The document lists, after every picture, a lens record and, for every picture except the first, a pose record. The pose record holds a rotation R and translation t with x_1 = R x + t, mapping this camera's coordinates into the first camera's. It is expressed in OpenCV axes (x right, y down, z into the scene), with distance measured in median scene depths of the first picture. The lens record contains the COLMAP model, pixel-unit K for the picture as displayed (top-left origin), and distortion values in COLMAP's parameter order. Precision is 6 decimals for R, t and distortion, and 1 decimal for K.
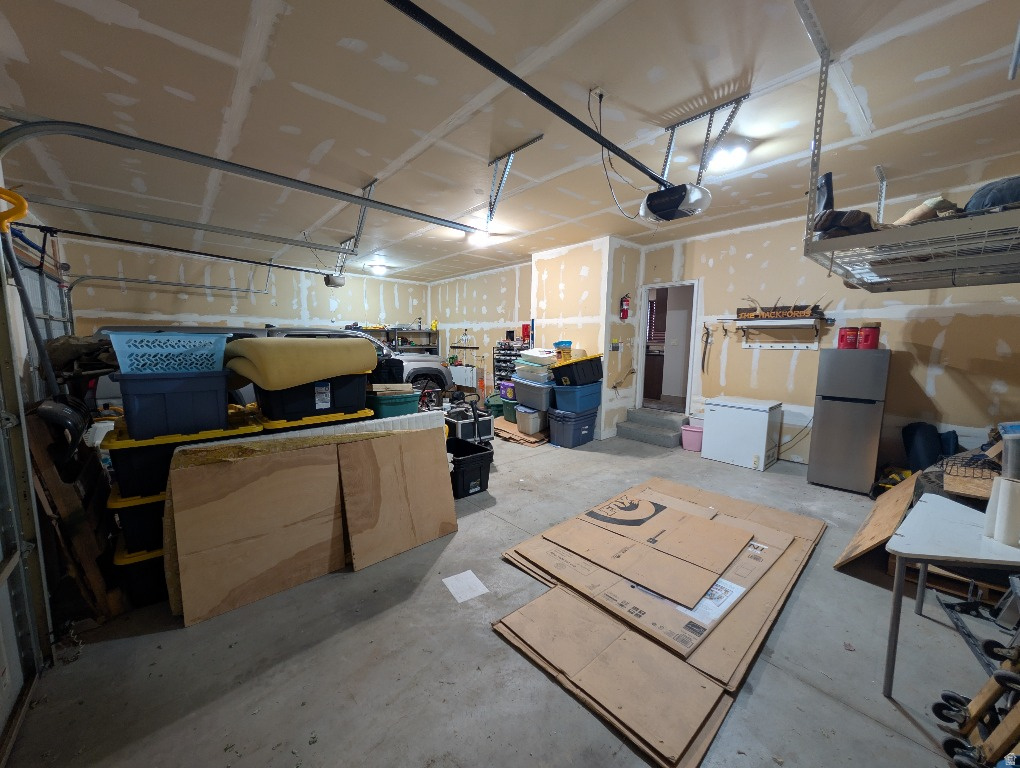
lens RADIAL K [[377.1, 0, 510.0], [0, 377.1, 384.0], [0, 0, 1]] dist [-0.002129, -0.000101]
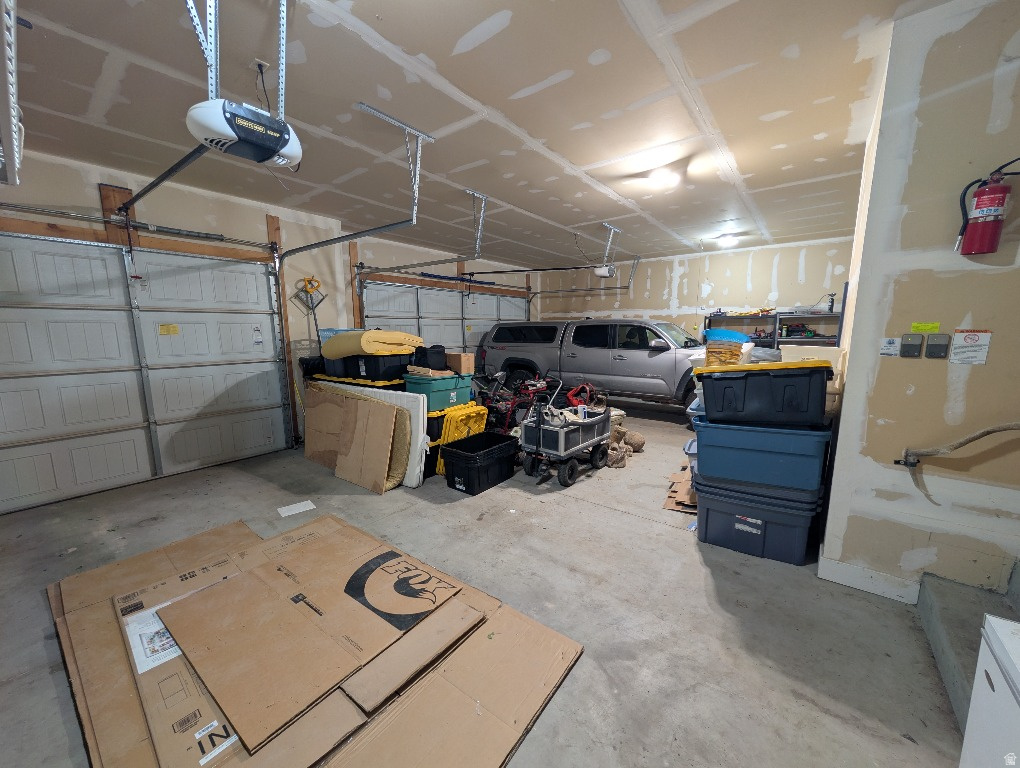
lens RADIAL K [[384.9, 0, 510.0], [0, 384.9, 384.0], [0, 0, 1]] dist [0.000710, 0.000043]
pose [[0.194725, 0.128854, -0.972357, 0.771049], [-0.105119, 0.988366, 0.109924, -0.090446], [0.975209, 0.080808, 0.206004, 0.815851]]
